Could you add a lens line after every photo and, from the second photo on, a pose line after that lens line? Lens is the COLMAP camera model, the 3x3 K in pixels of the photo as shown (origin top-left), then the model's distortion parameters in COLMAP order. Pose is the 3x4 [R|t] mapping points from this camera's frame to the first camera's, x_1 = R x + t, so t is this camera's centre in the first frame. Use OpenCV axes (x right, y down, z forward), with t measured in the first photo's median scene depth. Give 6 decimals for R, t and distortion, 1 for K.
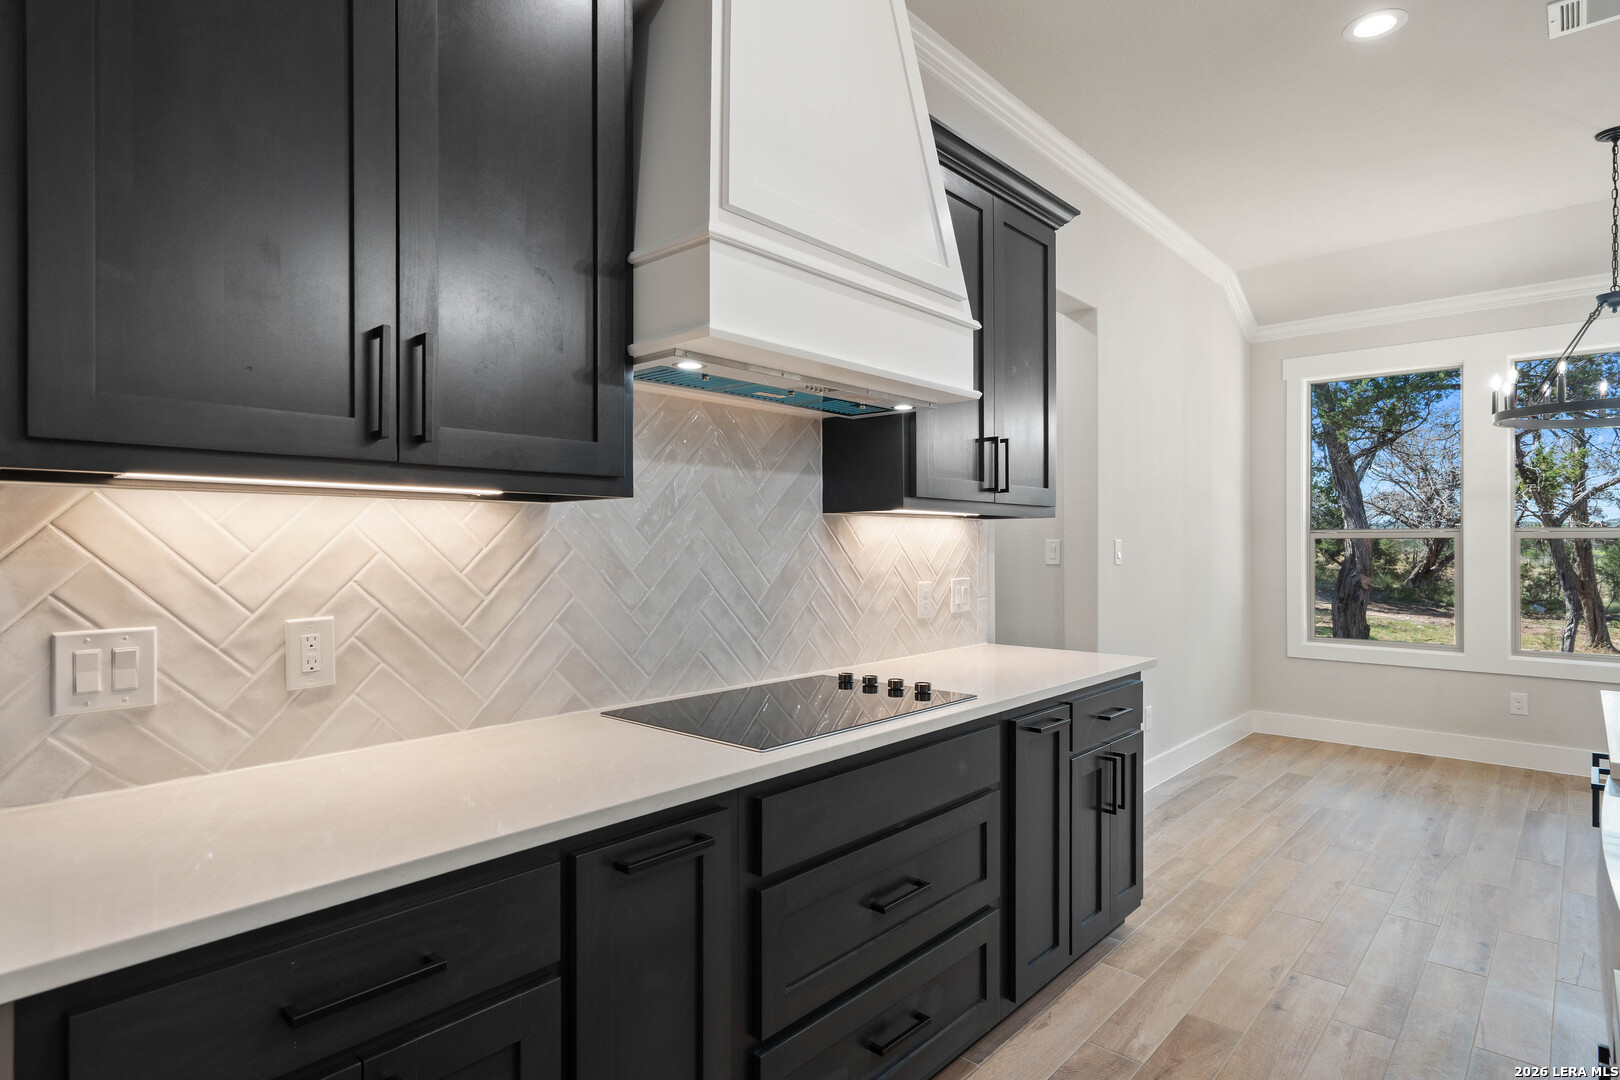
lens RADIAL K [[864.8, 0, 807.2], [0, 864.8, 539.2], [0, 0, 1]] dist [0.003179, 0.000927]
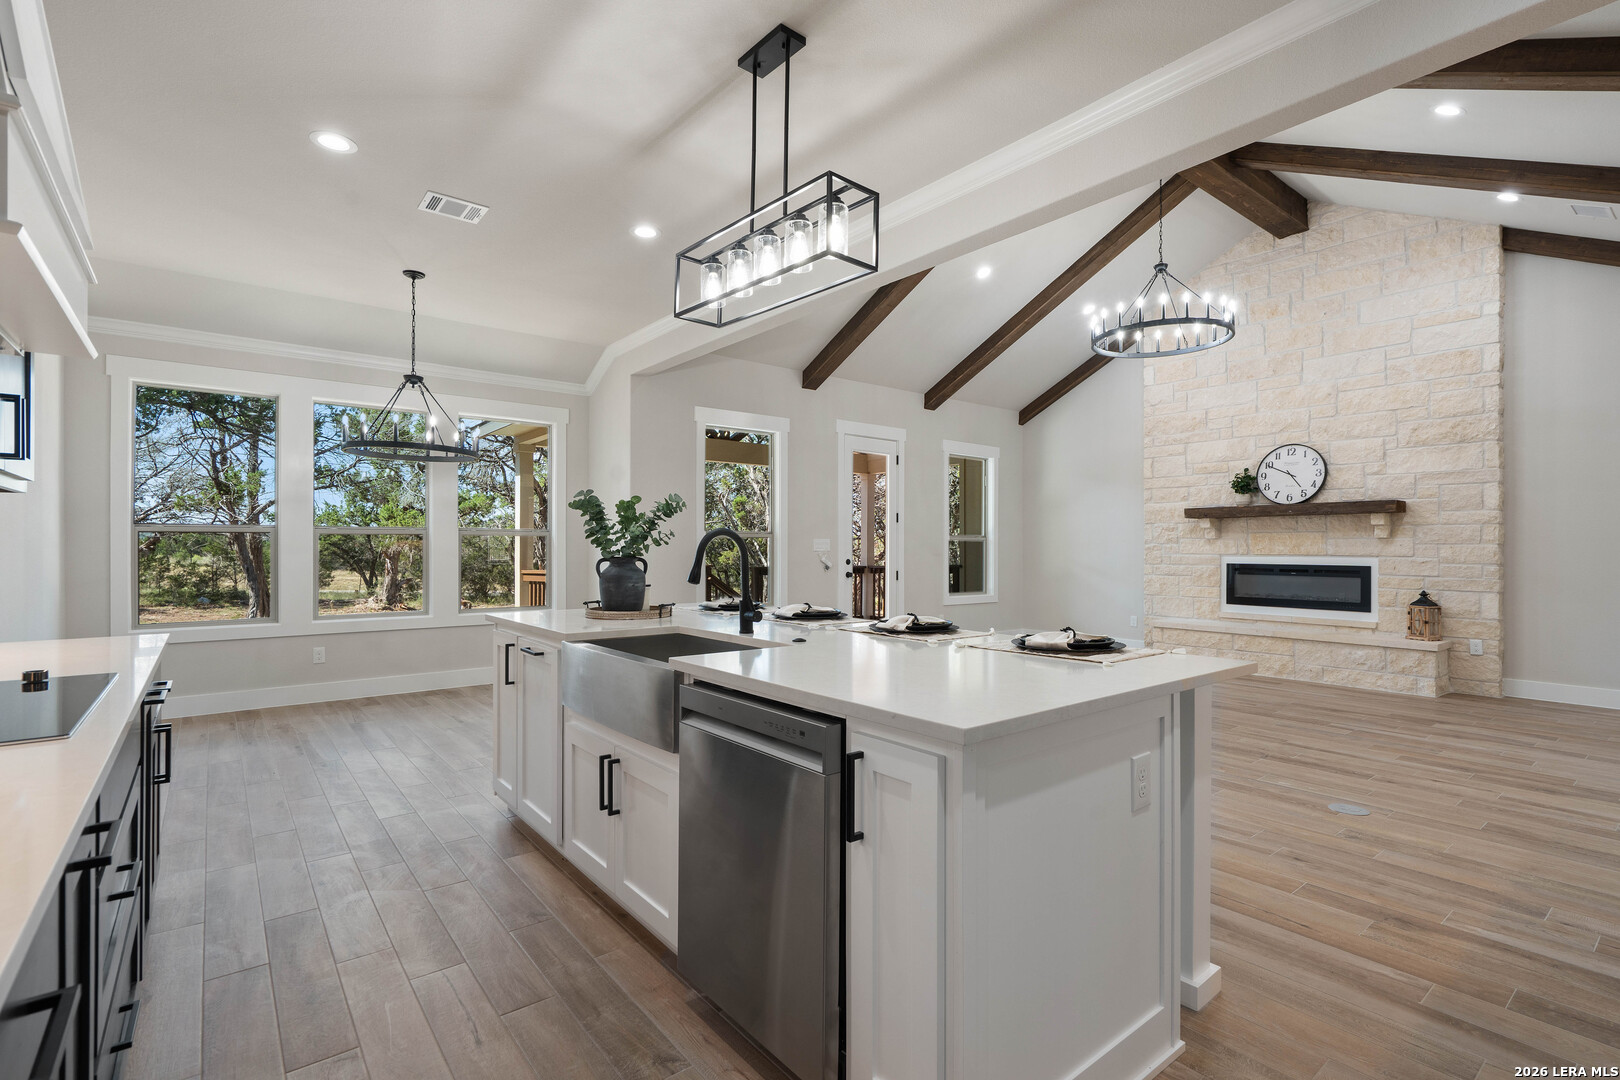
lens RADIAL K [[749.9, 0, 811.4], [0, 749.9, 547.7], [0, 0, 1]] dist [-0.000875, -0.001080]
pose [[0.164210, 0.000947, 0.986425, -0.386436], [-0.006602, 0.999978, 0.000139, 0.028593], [-0.986403, -0.006536, 0.164213, 0.084694]]
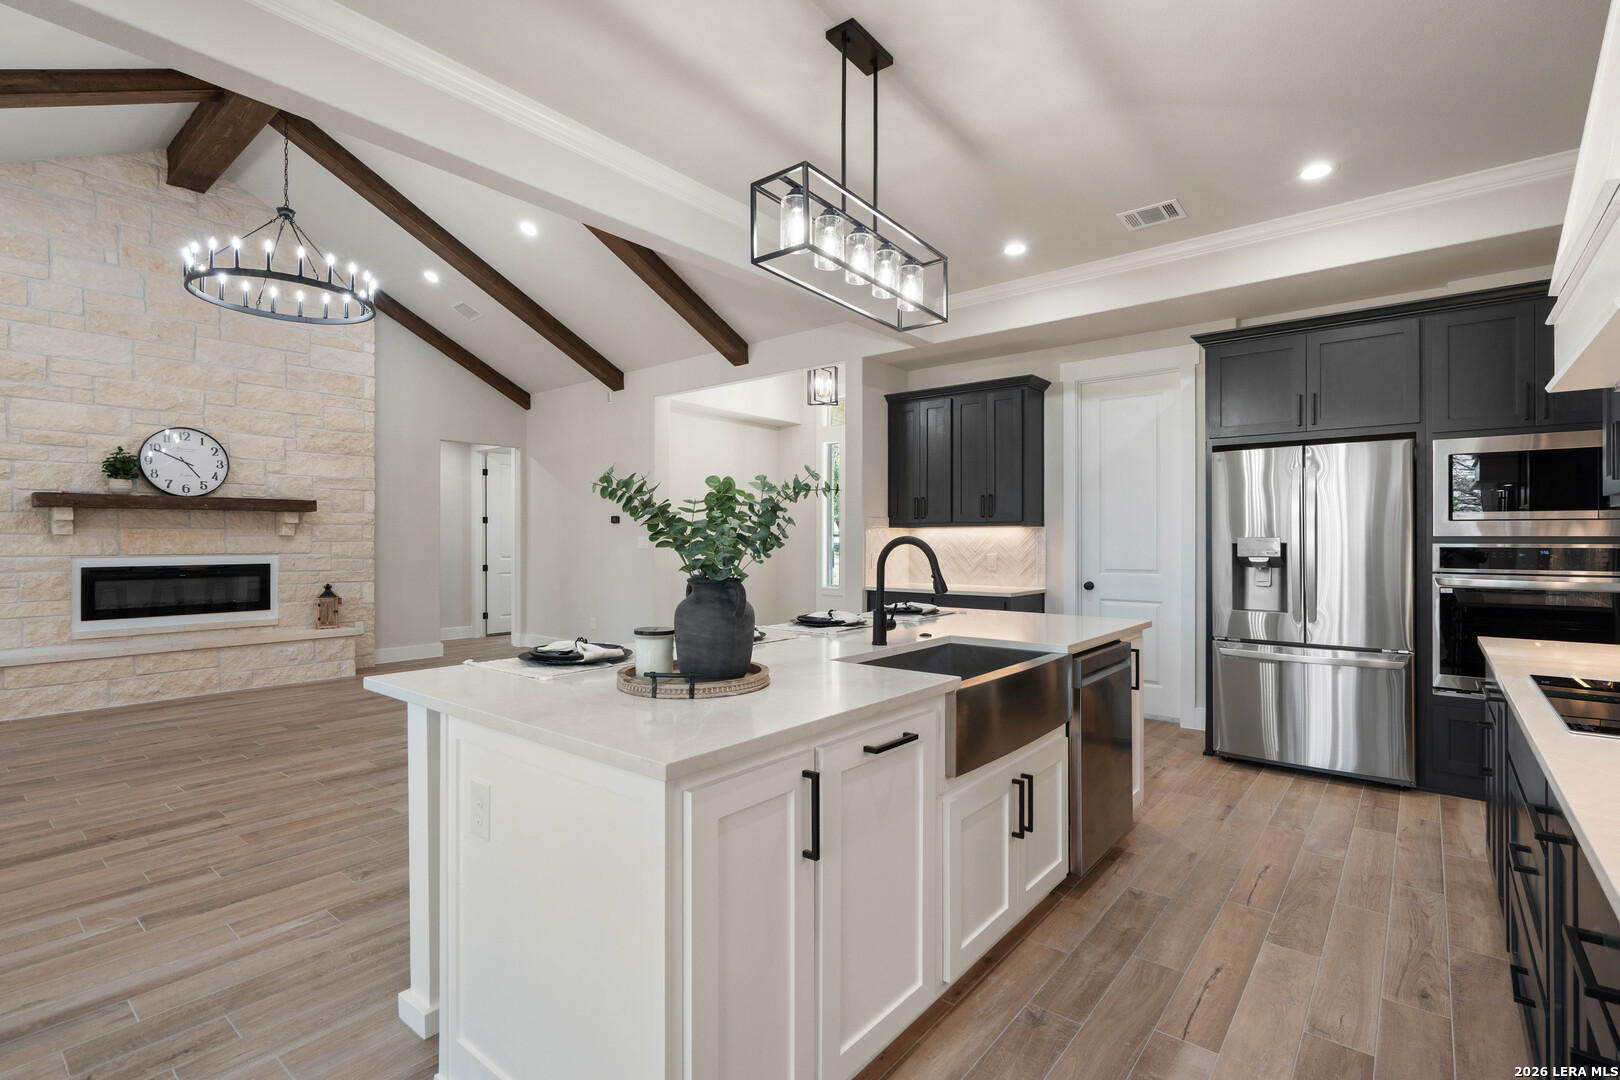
lens RADIAL K [[751.4, 0, 811.6], [0, 751.4, 532.7], [0, 0, 1]] dist [0.002563, 0.000374]
pose [[-0.998992, 0.002084, -0.044849, 0.685360], [0.002628, 0.999924, -0.012066, 0.009865], [0.044821, -0.012172, -0.998921, 1.267289]]
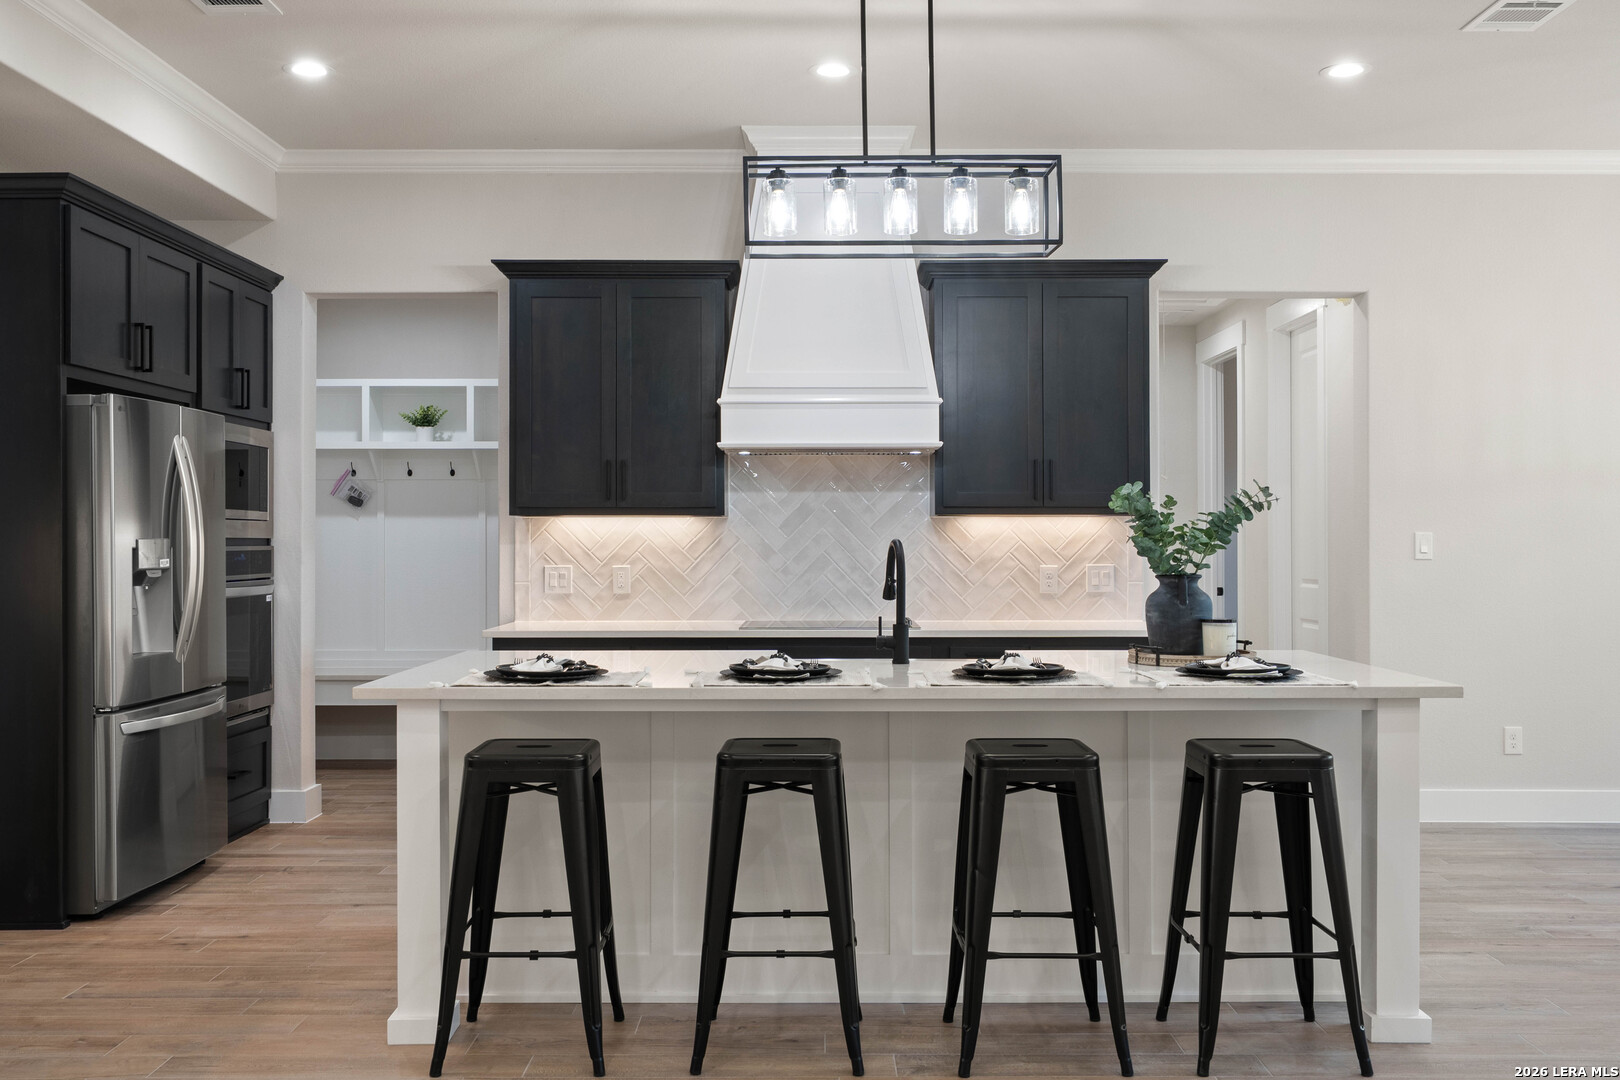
lens RADIAL K [[1457.7, 0, 811.4], [0, 1457.7, 524.1], [0, 0, 1]] dist [0.008860, 0.007069]
pose [[0.664147, -0.006511, -0.747574, 1.679789], [0.003069, 0.999977, -0.005983, -0.001810], [0.747596, 0.001679, 0.664152, -0.797034]]
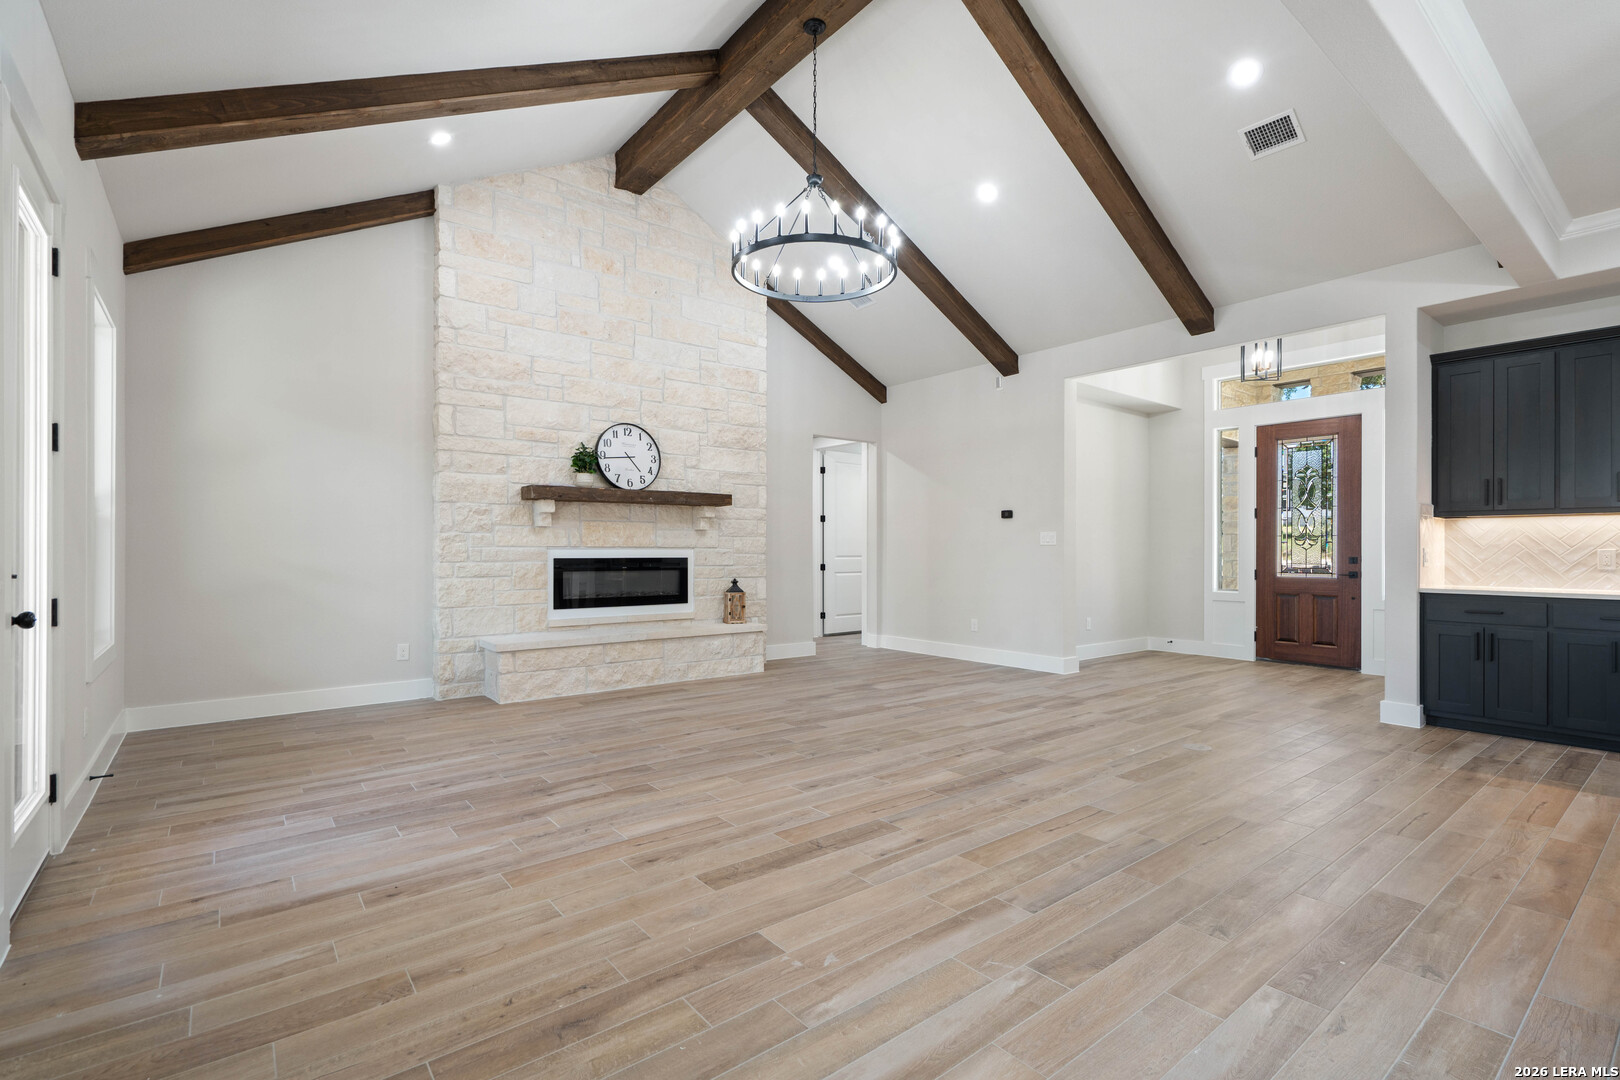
lens RADIAL K [[740.3, 0, 808.5], [0, 740.3, 542.5], [0, 0, 1]] dist [0.000018, 0.000517]
pose [[-0.985374, -0.000022, 0.170404, 1.559762], [-0.002033, 0.999930, -0.011625, 0.055885], [-0.170391, -0.011801, -0.985306, 1.069104]]
